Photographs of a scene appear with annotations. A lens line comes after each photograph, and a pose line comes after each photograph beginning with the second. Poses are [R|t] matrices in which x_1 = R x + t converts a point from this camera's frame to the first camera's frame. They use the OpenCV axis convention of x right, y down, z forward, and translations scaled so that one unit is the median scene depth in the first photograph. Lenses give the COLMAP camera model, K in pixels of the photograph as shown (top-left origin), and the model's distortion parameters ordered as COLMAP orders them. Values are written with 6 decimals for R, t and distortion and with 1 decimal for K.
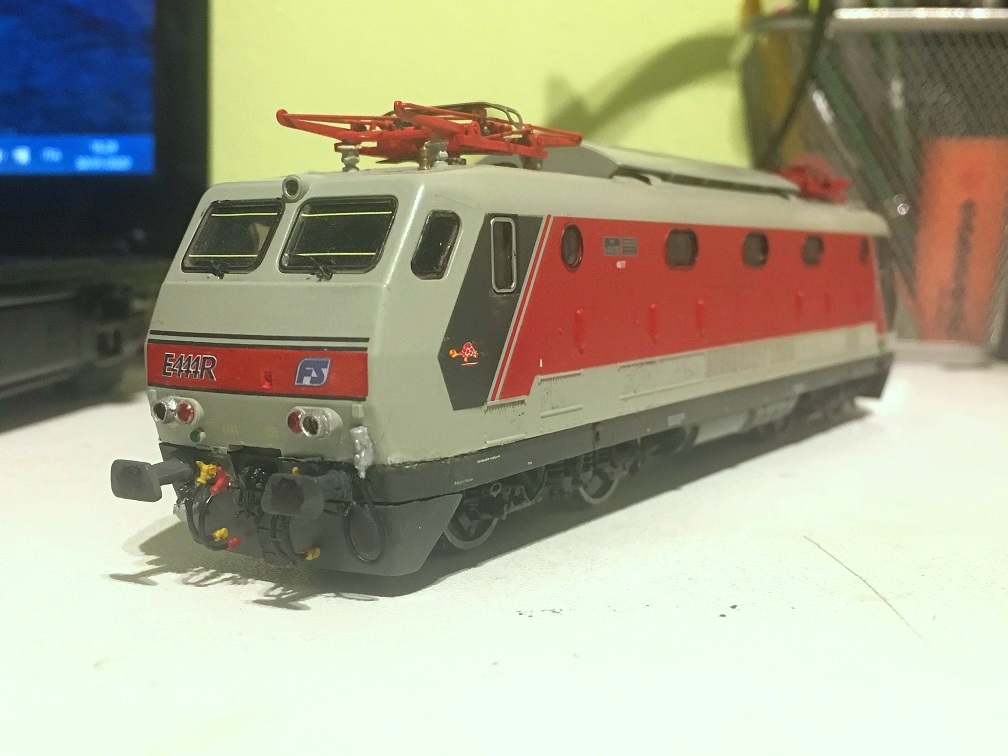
lens RADIAL K [[1222.8, 0, 504.0], [0, 1222.8, 378.0], [0, 0, 1]] dist [0.019454, 0.012639]
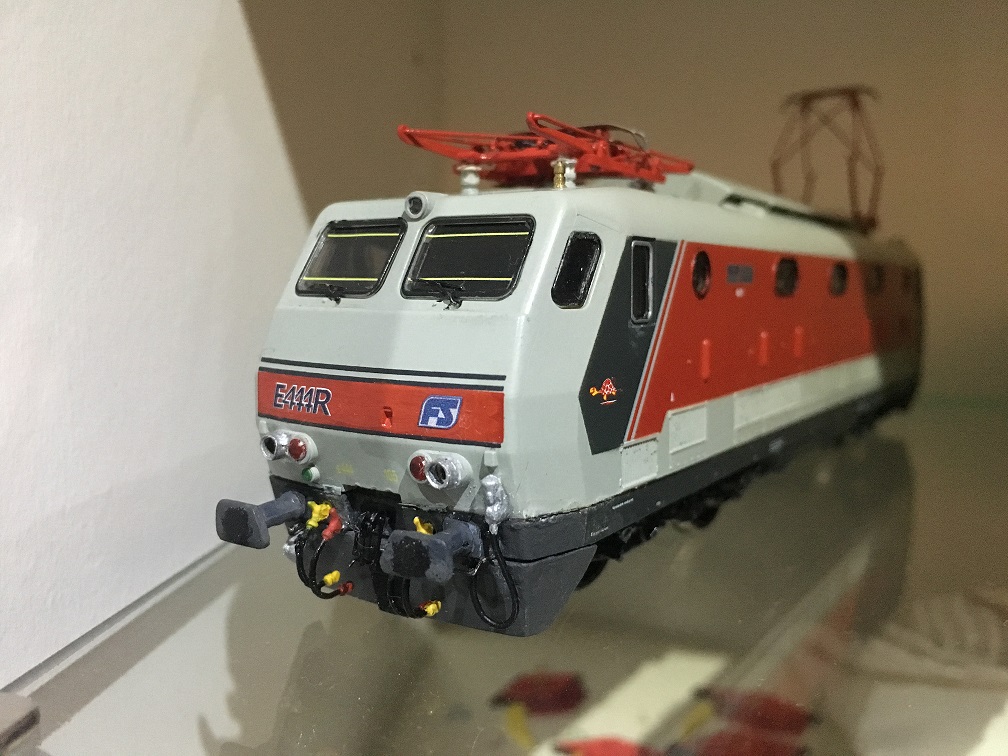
lens RADIAL K [[881.3, 0, 504.0], [0, 881.3, 378.0], [0, 0, 1]] dist [0.056775, -0.140285]
pose [[0.999272, 0.017081, -0.034113, -0.082891], [-0.016705, 0.999797, 0.011283, -0.035108], [0.034299, -0.010705, 0.999354, 0.341975]]
